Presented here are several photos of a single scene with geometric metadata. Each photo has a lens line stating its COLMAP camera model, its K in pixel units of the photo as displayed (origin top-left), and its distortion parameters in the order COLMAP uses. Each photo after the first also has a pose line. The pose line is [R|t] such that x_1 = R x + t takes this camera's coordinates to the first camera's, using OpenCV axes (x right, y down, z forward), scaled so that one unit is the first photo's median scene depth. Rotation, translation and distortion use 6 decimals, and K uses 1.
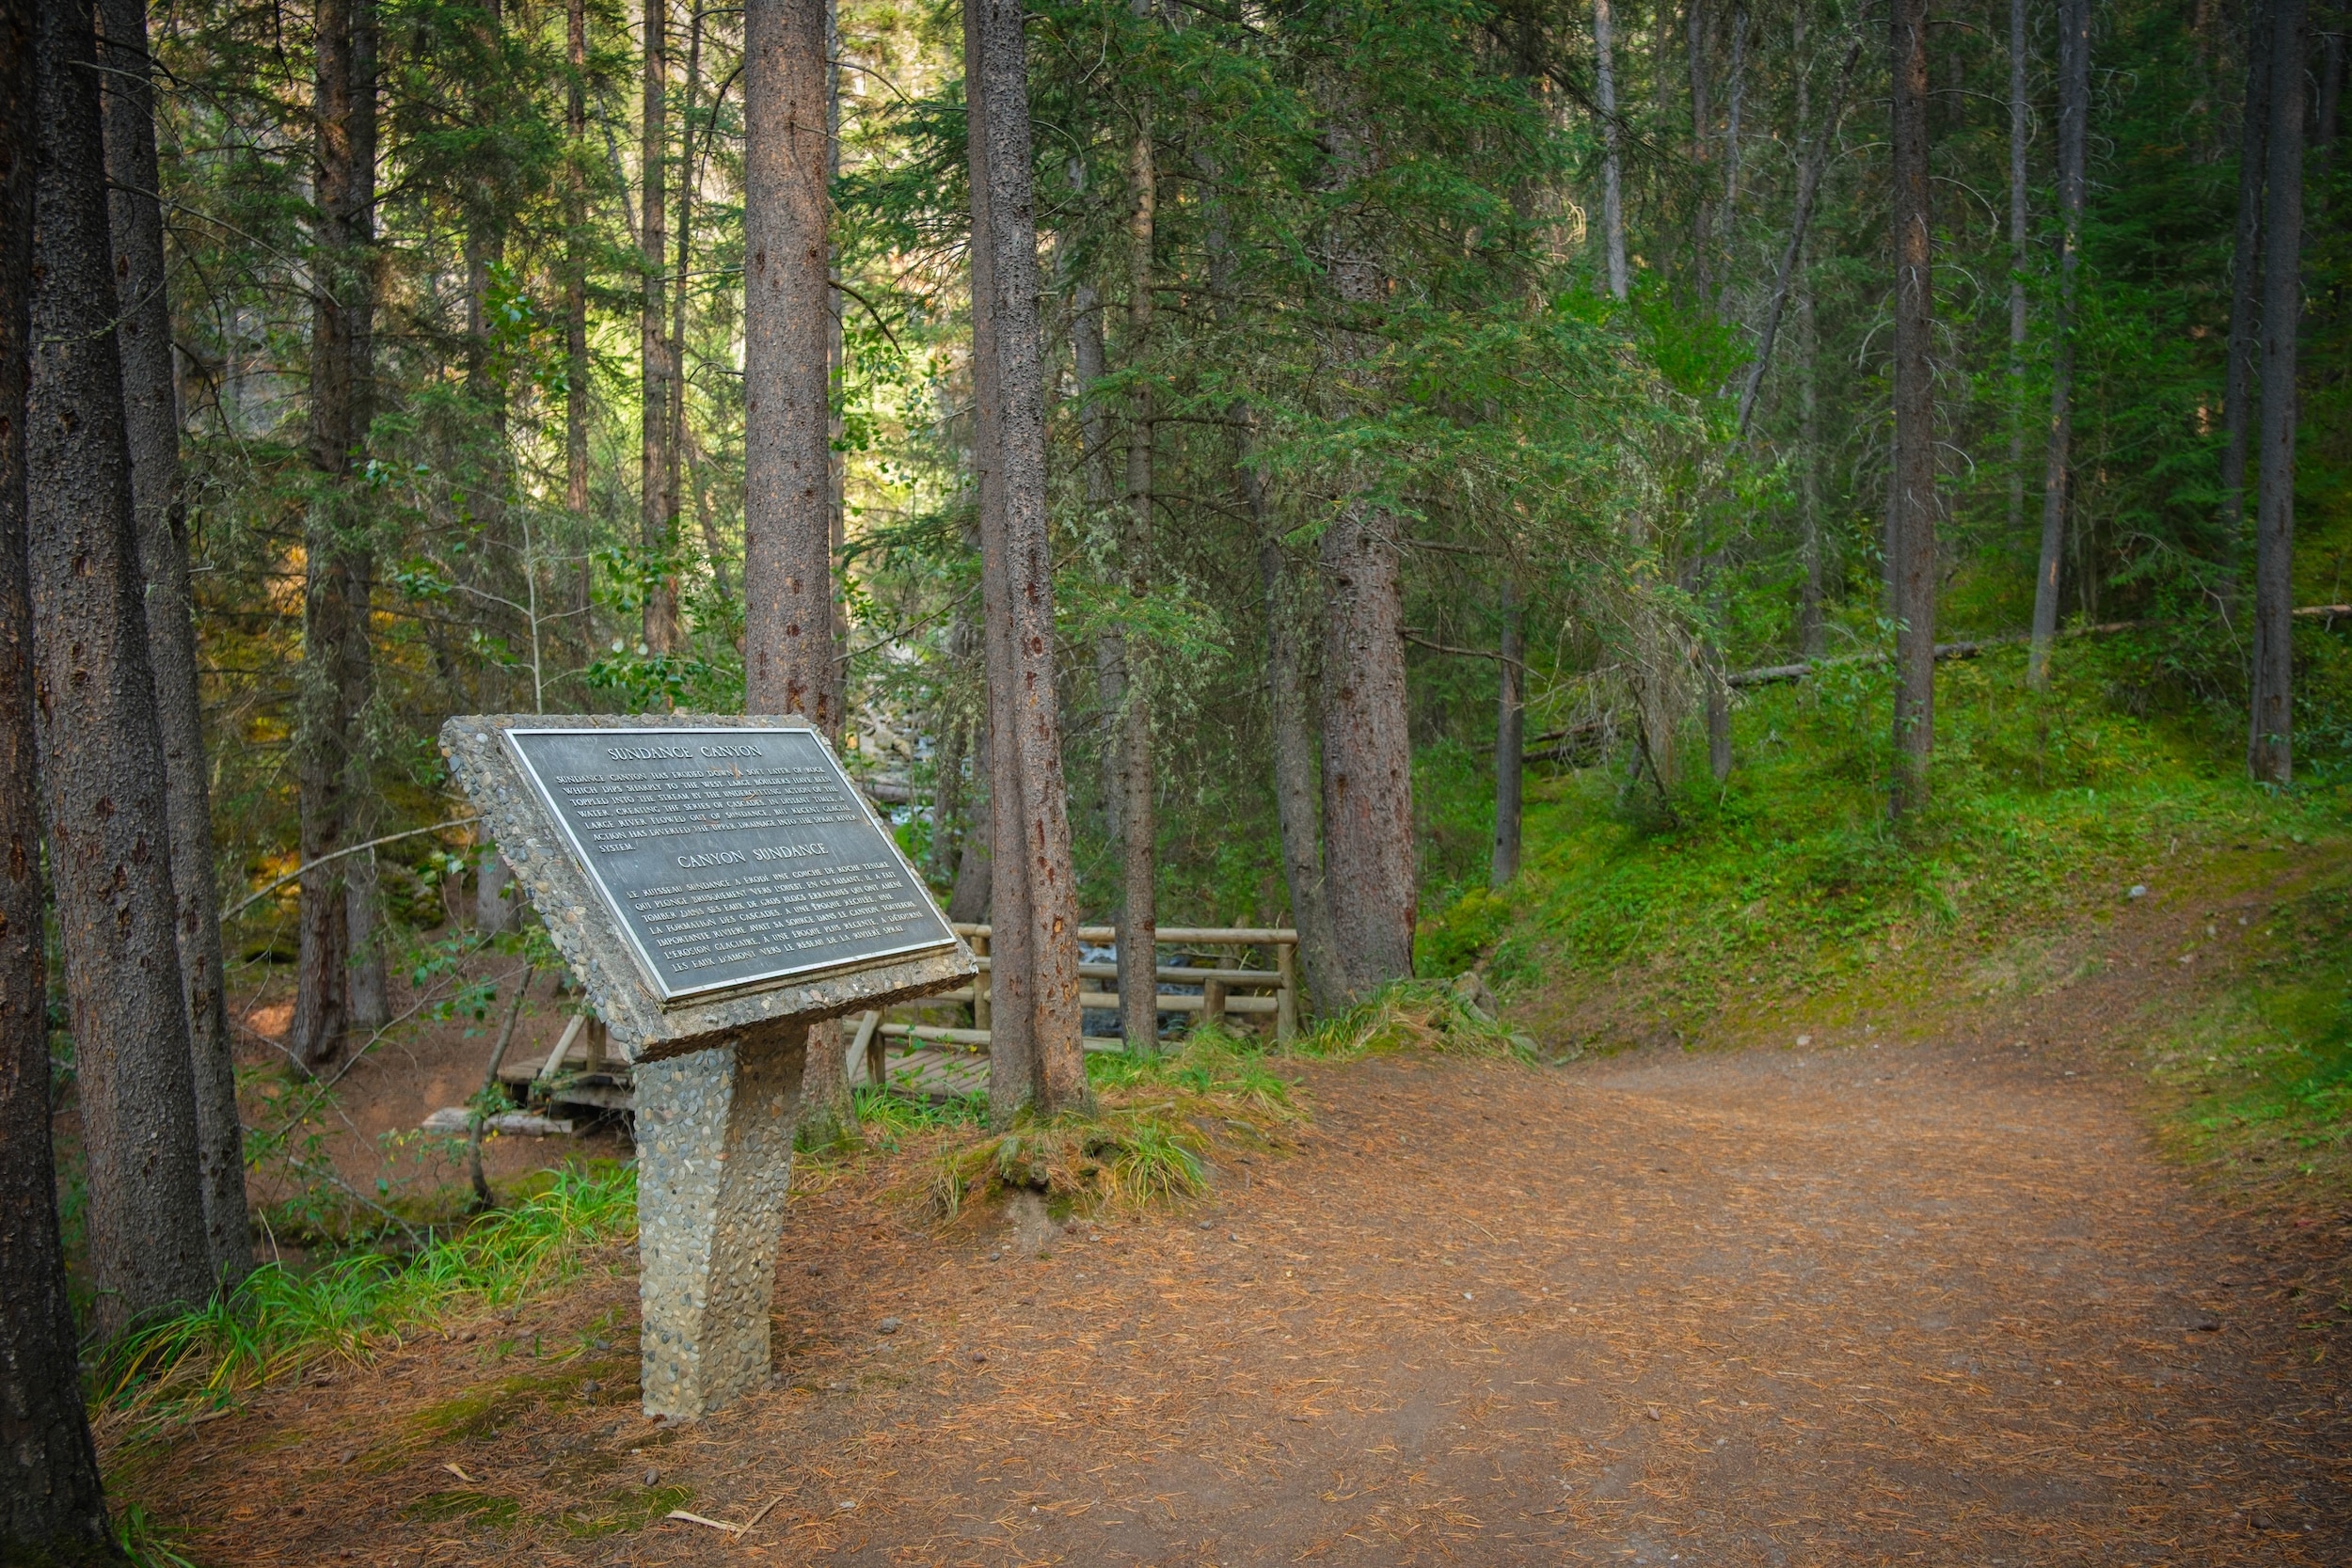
lens RADIAL K [[1596.1, 0, 1217.3], [0, 1596.1, 793.7], [0, 0, 1]] dist [-0.028755, 0.005048]
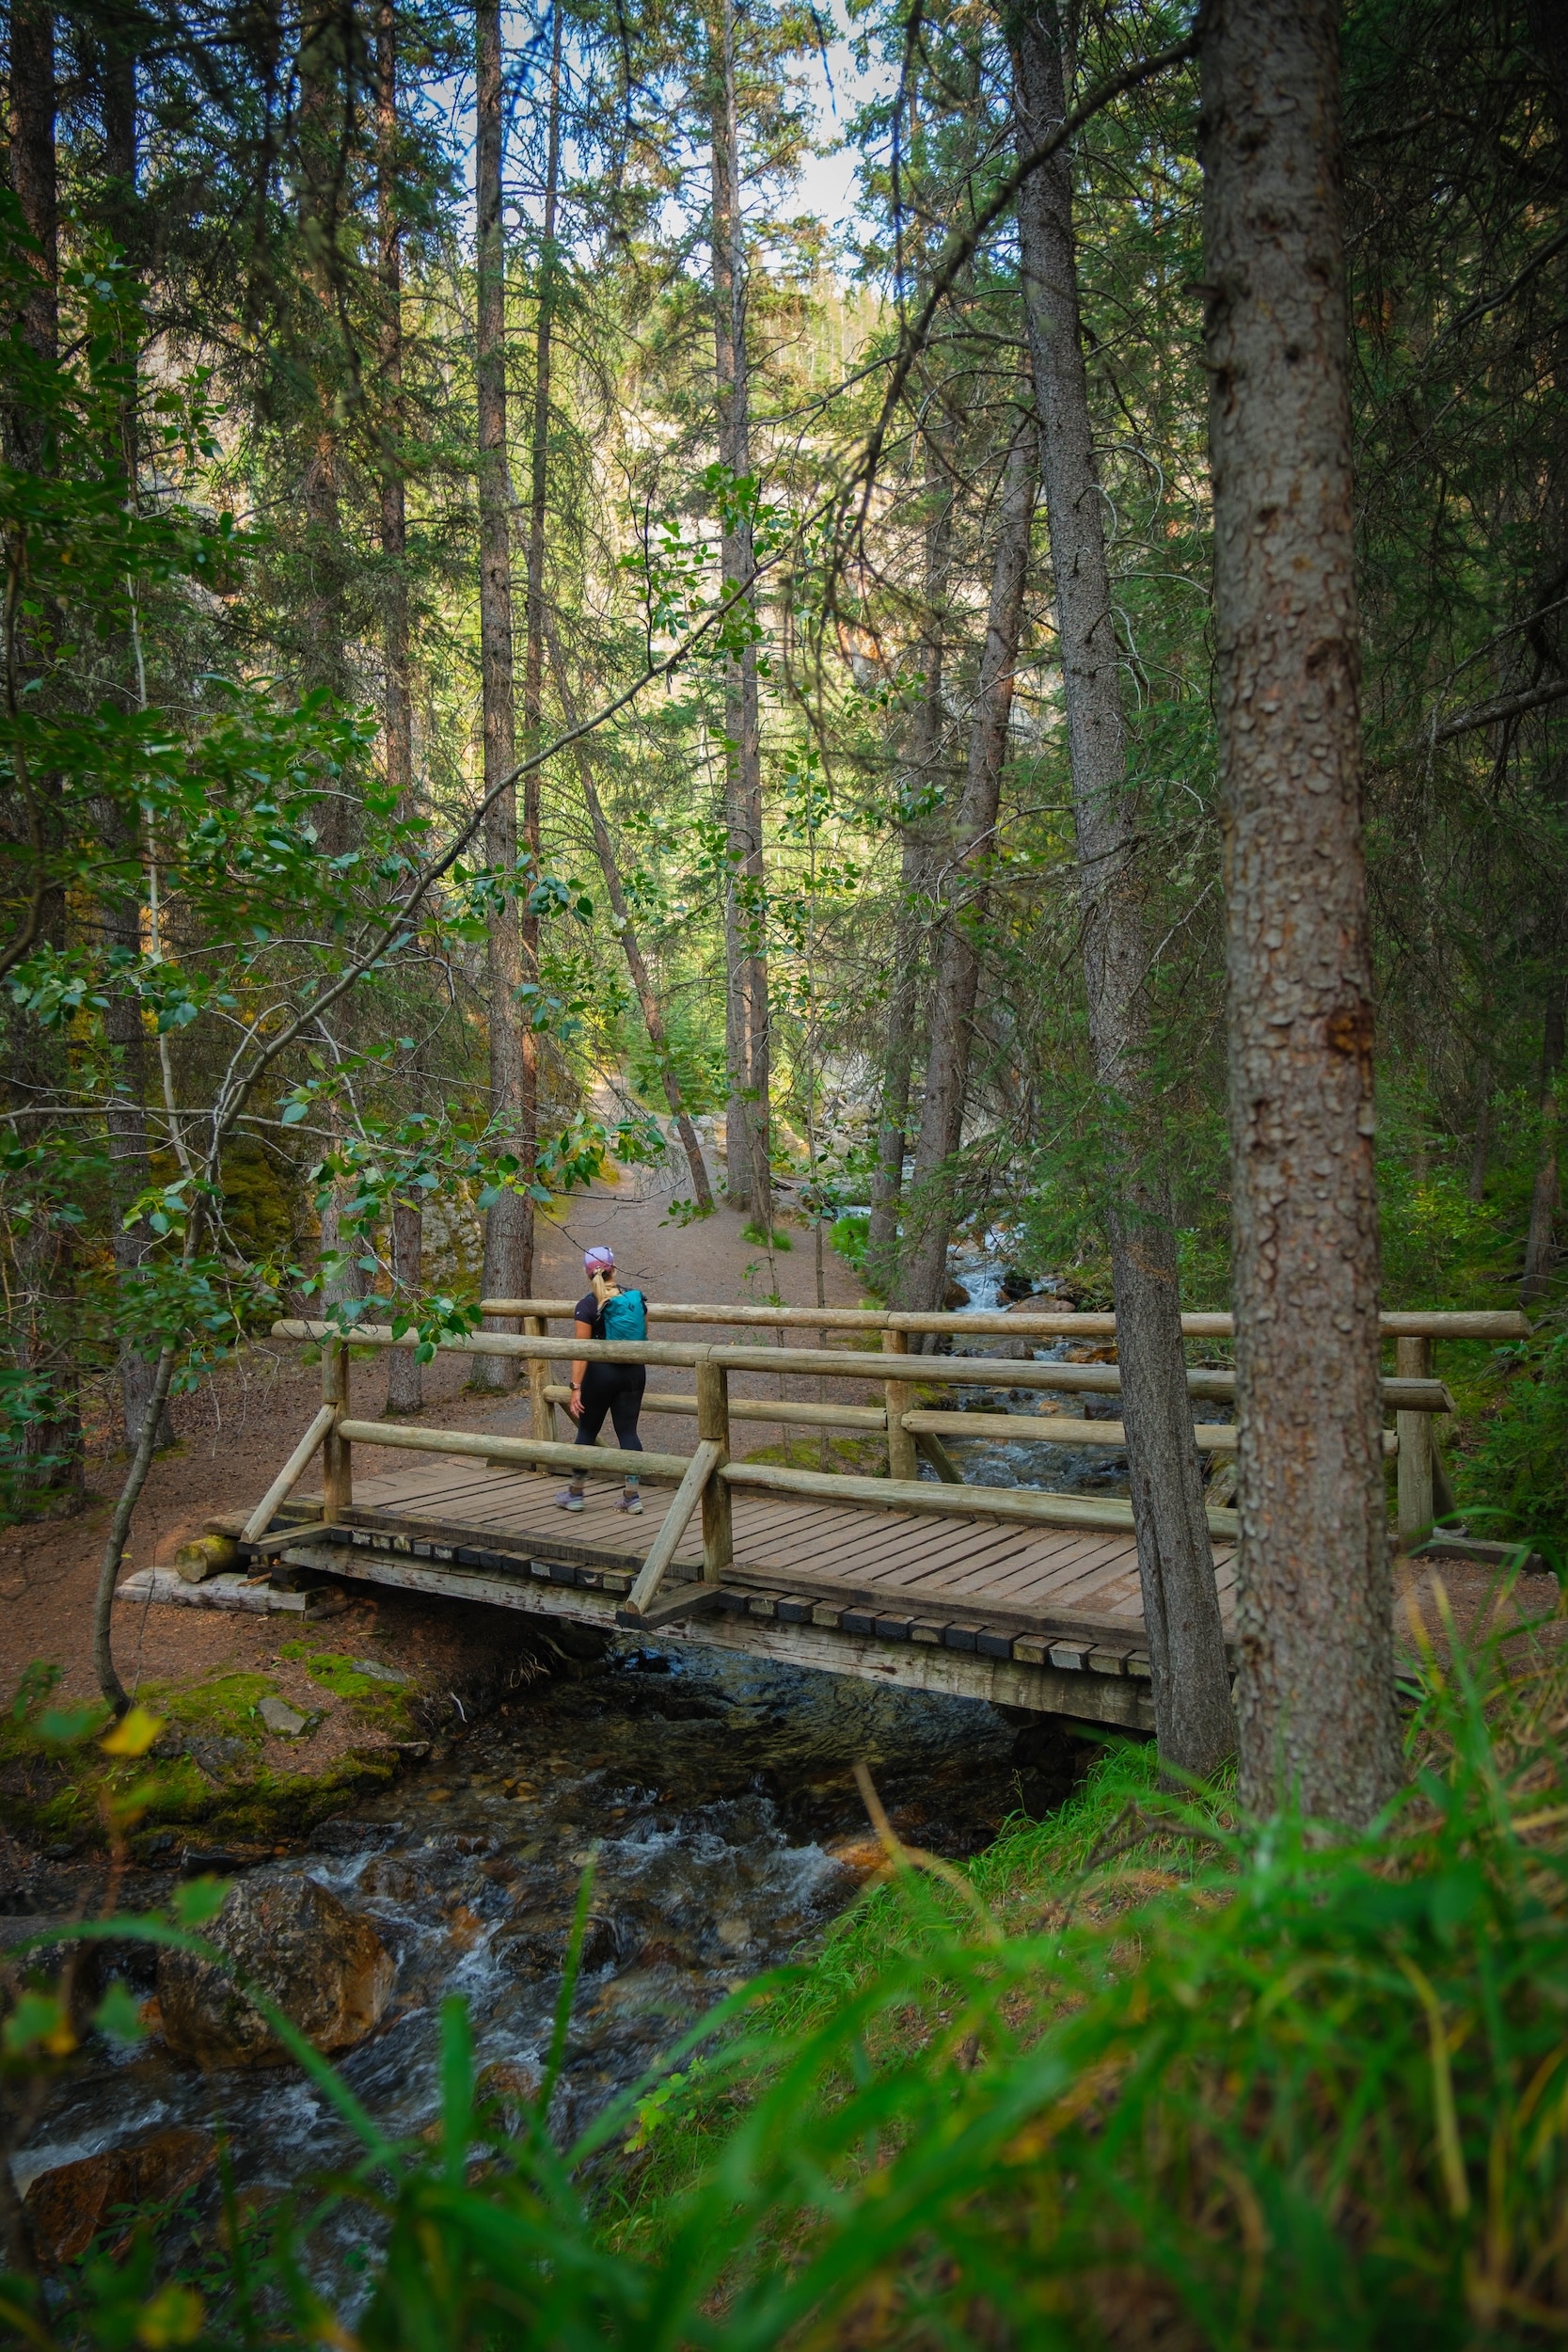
lens RADIAL K [[1596.1, 0, 783.8], [0, 1596.1, 1196.3], [0, 0, 1]] dist [-0.028755, 0.005048]
pose [[0.967164, -0.016323, -0.253628, -0.029932], [0.010961, 0.999686, -0.022540, 0.052438], [0.253916, 0.019020, 0.967039, 0.386760]]
